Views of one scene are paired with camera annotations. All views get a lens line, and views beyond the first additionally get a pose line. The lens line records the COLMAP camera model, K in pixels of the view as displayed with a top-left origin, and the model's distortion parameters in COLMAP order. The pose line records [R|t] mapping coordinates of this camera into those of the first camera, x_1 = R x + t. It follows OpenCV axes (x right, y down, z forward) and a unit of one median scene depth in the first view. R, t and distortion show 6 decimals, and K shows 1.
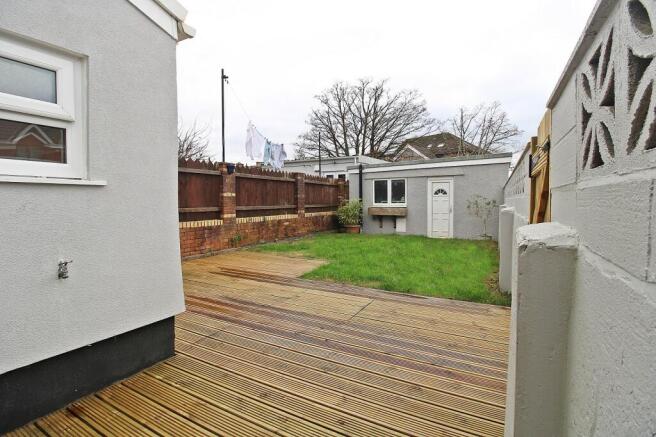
lens RADIAL K [[305.9, 0, 327.6], [0, 305.9, 208.3], [0, 0, 1]] dist [-0.000372, -0.000048]
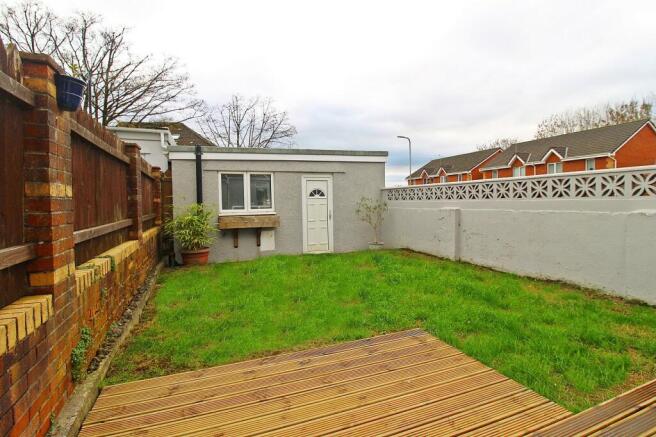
lens RADIAL K [[338.4, 0, 329.1], [0, 338.4, 206.1], [0, 0, 1]] dist [-0.000442, -0.000079]
pose [[0.626622, -0.016153, 0.779156, -0.279954], [0.031820, 0.999482, -0.004870, -0.015687], [-0.778673, 0.027844, 0.626811, 0.449882]]
